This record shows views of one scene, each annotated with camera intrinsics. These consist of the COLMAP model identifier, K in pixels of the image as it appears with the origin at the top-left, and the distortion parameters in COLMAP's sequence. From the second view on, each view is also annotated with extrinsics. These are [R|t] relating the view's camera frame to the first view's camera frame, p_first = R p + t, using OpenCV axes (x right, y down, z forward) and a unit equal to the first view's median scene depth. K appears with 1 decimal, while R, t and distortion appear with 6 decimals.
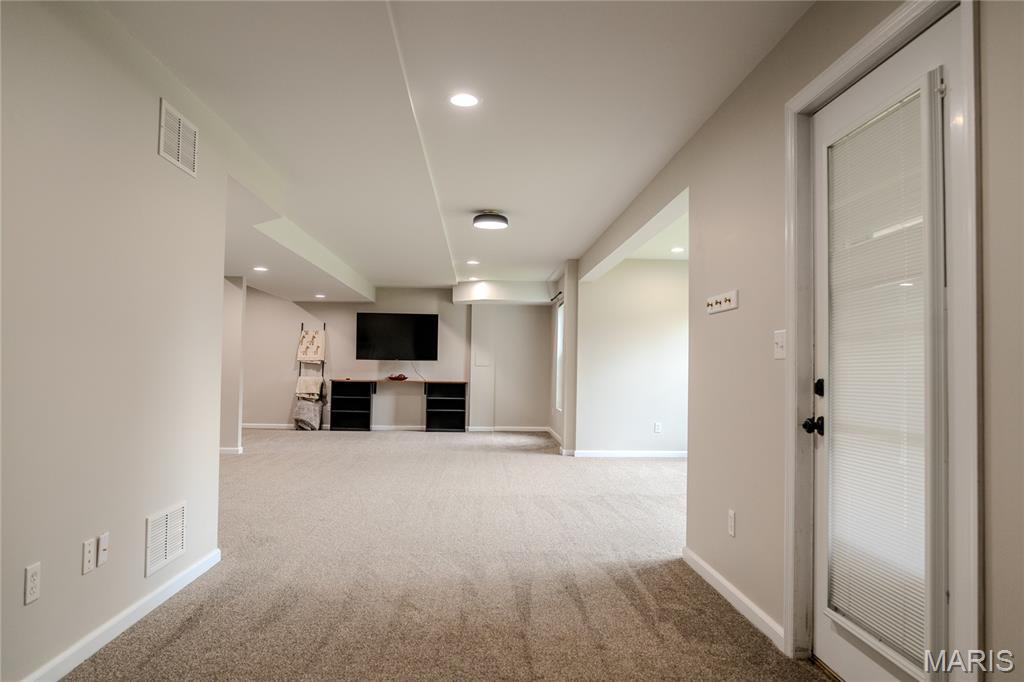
lens RADIAL K [[701.3, 0, 512.0], [0, 701.3, 341.0], [0, 0, 1]] dist [-0.021669, 0.000086]
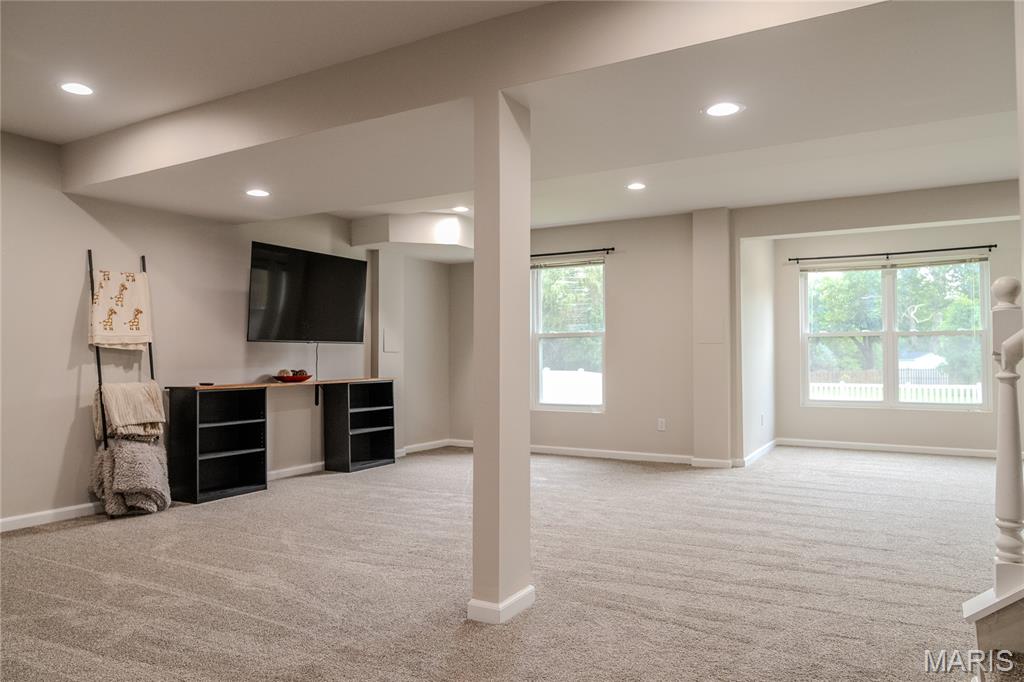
lens RADIAL K [[717.8, 0, 512.0], [0, 717.8, 341.0], [0, 0, 1]] dist [0.003123, 0.000669]
pose [[0.555688, 0.001247, 0.831390, -0.519160], [-0.022511, 0.999655, 0.013547, 0.015669], [-0.831086, -0.026243, 0.555525, 0.583897]]
